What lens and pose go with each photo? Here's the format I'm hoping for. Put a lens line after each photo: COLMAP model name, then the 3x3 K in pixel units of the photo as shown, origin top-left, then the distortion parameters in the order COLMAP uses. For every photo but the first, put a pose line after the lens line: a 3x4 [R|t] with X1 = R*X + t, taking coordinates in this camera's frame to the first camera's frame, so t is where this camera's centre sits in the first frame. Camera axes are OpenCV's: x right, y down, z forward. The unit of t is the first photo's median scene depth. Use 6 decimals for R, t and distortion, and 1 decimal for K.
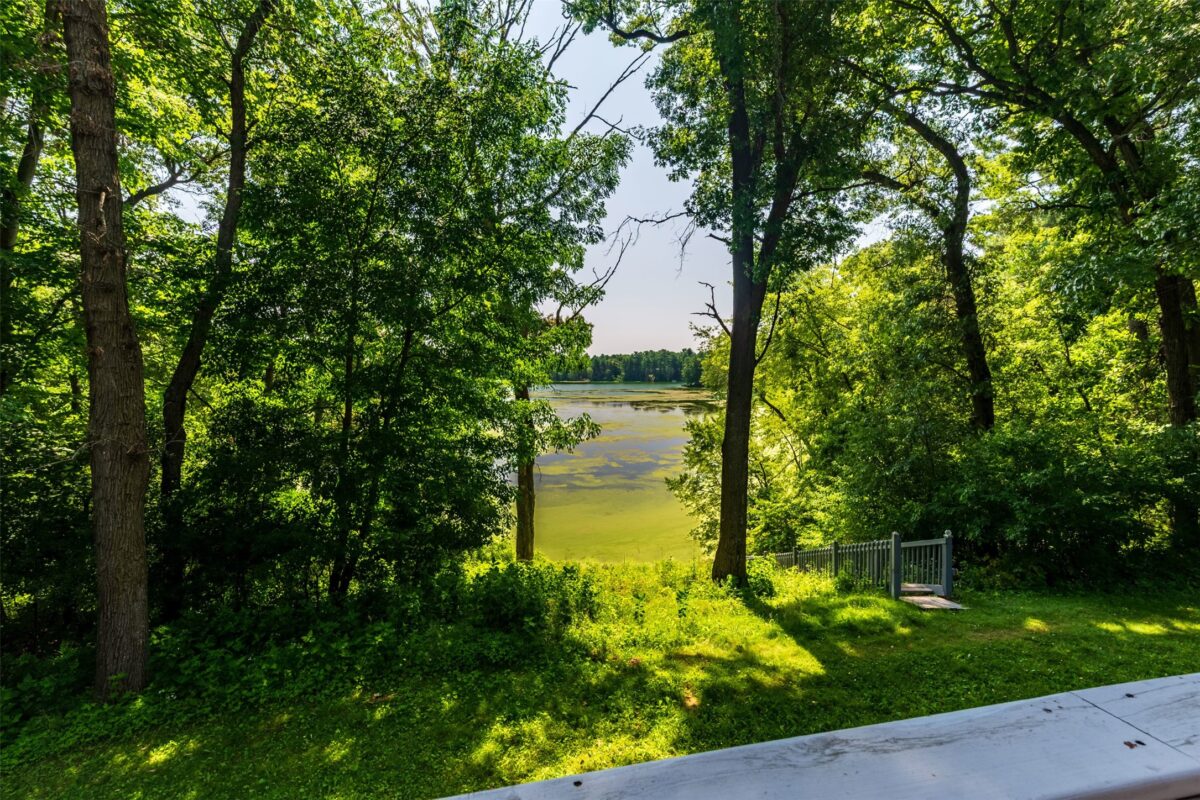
lens RADIAL K [[556.8, 0, 600.0], [0, 556.8, 417.3], [0, 0, 1]] dist [0.011236, 0.000124]
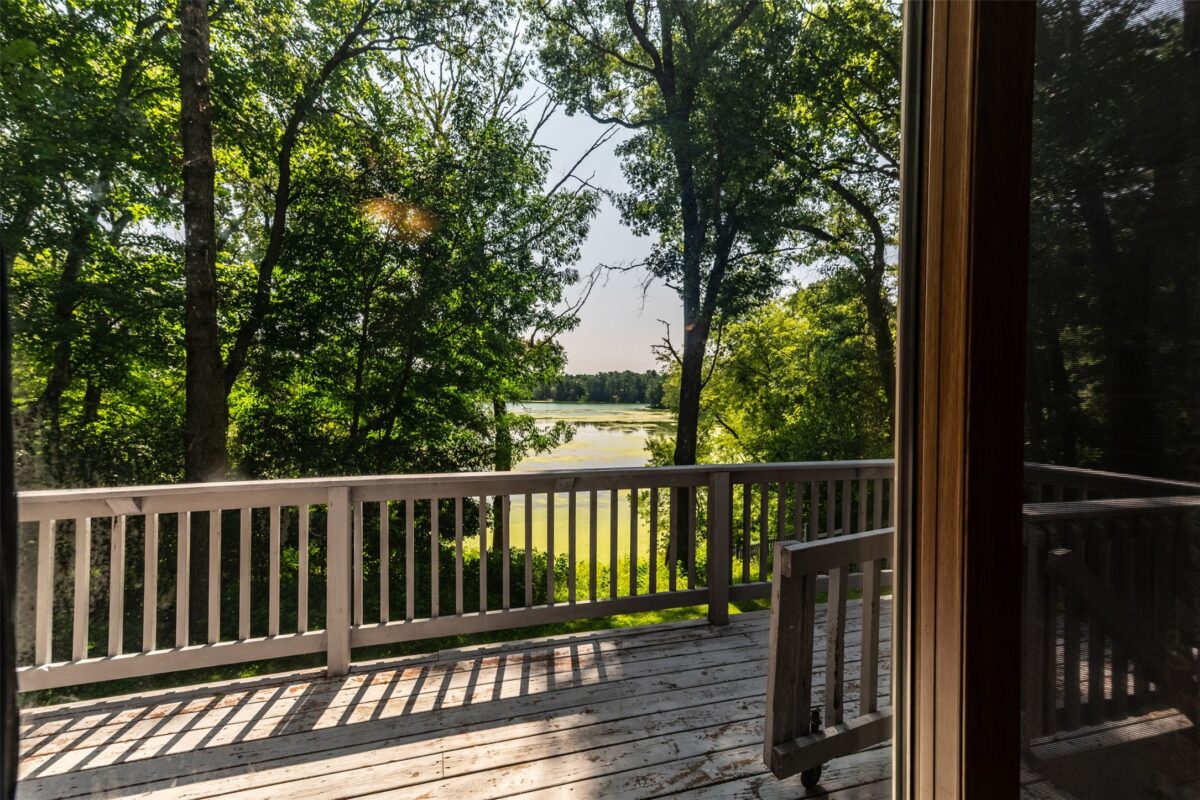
lens RADIAL K [[556.8, 0, 600.0], [0, 556.8, 417.3], [0, 0, 1]] dist [0.011236, 0.000124]
pose [[0.997766, 0.017558, 0.064457, -0.018242], [-0.015239, 0.999225, -0.036289, 0.015675], [-0.065044, 0.035226, 0.997260, -0.170179]]
